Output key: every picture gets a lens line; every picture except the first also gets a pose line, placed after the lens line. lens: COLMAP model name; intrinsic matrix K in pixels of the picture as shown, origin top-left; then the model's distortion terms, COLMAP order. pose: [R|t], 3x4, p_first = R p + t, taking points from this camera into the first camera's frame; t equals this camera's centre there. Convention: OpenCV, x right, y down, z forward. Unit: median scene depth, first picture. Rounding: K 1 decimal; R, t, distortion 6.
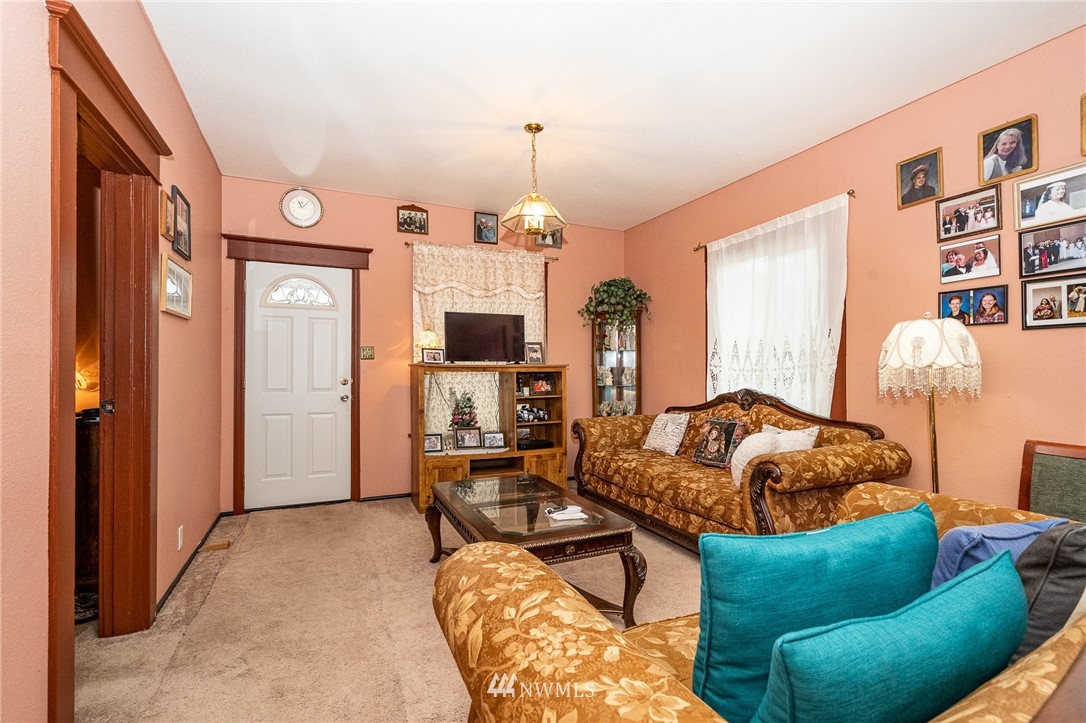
lens RADIAL K [[491.0, 0, 546.5], [0, 491.0, 367.2], [0, 0, 1]] dist [-0.000923, 0.000317]
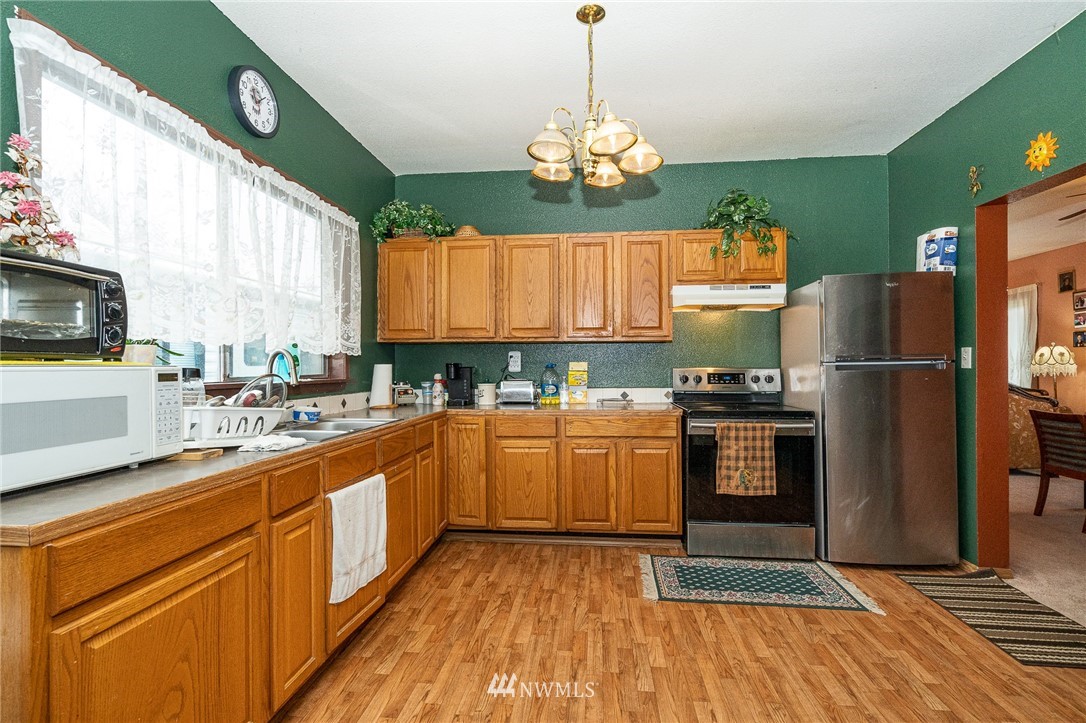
lens RADIAL K [[502.1, 0, 543.0], [0, 502.1, 361.5], [0, 0, 1]] dist [0.002584, 0.000624]
pose [[0.854367, -0.003555, -0.519658, -0.068197], [0.005320, 0.999984, 0.001905, -0.019997], [0.519643, -0.004392, 0.854372, -1.508359]]
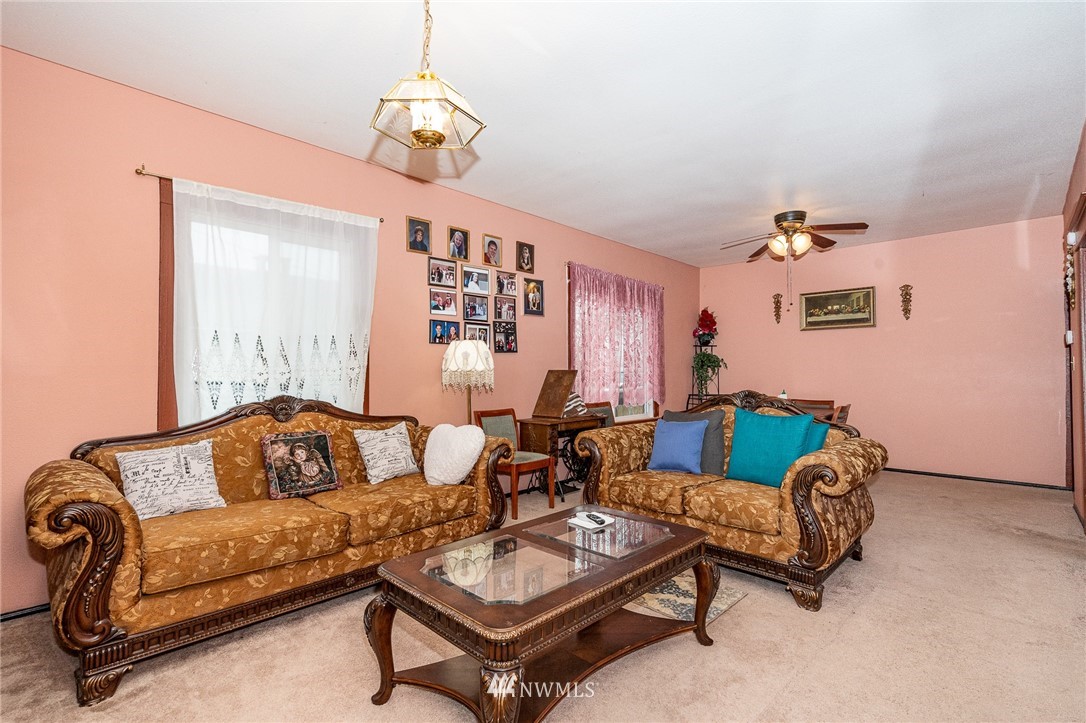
lens RADIAL K [[502.1, 0, 543.0], [0, 502.1, 361.5], [0, 0, 1]] dist [0.002584, 0.000624]
pose [[-0.352689, 0.018206, 0.935563, -0.464921], [-0.005582, 0.999752, -0.021559, 0.002726], [-0.935724, -0.012826, -0.352500, 0.781338]]
